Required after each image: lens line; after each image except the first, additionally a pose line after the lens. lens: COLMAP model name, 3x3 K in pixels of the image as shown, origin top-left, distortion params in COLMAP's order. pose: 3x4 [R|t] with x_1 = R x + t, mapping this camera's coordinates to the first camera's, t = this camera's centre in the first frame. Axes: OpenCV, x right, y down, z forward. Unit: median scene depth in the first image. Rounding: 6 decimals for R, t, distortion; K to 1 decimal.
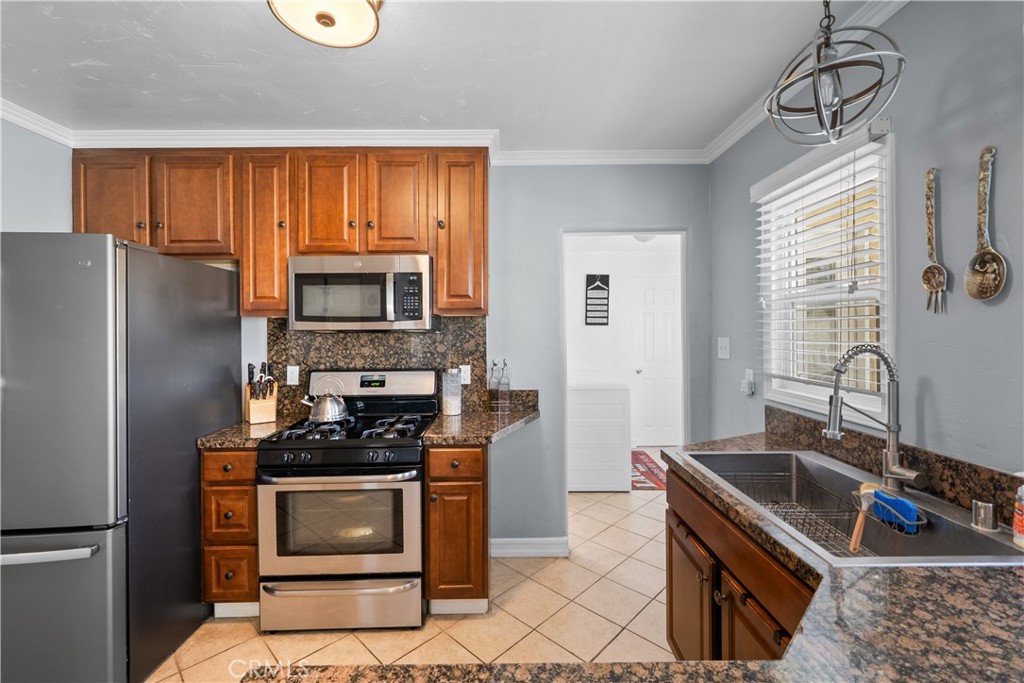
lens RADIAL K [[436.0, 0, 509.5], [0, 436.0, 327.7], [0, 0, 1]] dist [0.001951, 0.000149]
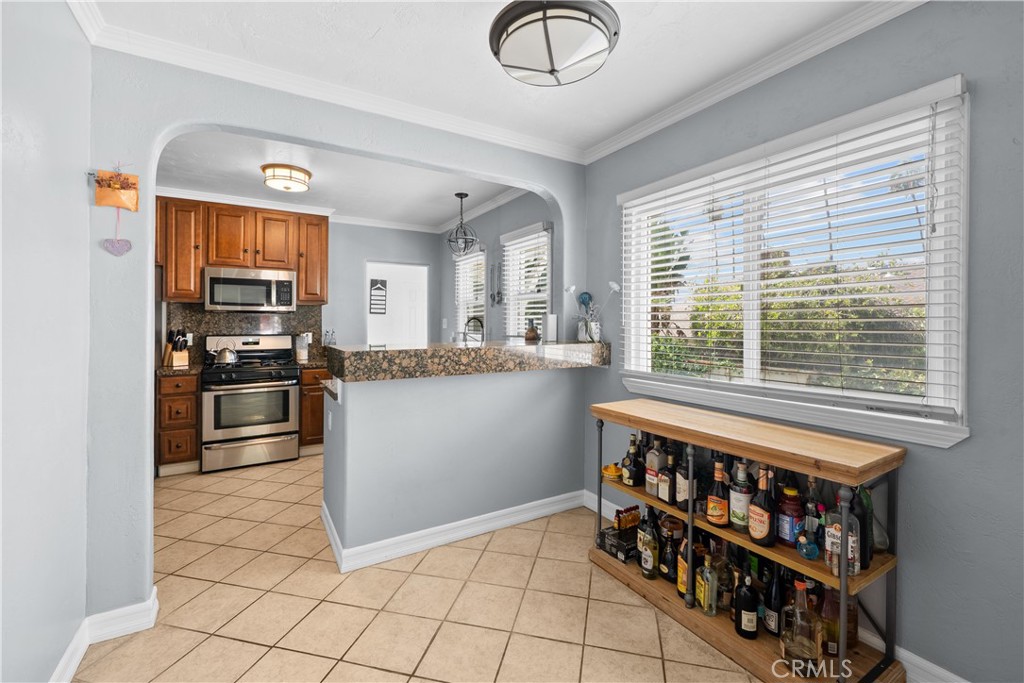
lens RADIAL K [[436.0, 0, 509.5], [0, 436.0, 327.7], [0, 0, 1]] dist [0.001951, 0.000149]
pose [[0.867756, 0.003858, 0.496975, -0.309371], [-0.009833, 0.999907, 0.009406, 0.046826], [-0.496893, -0.013049, 0.867714, -1.055821]]
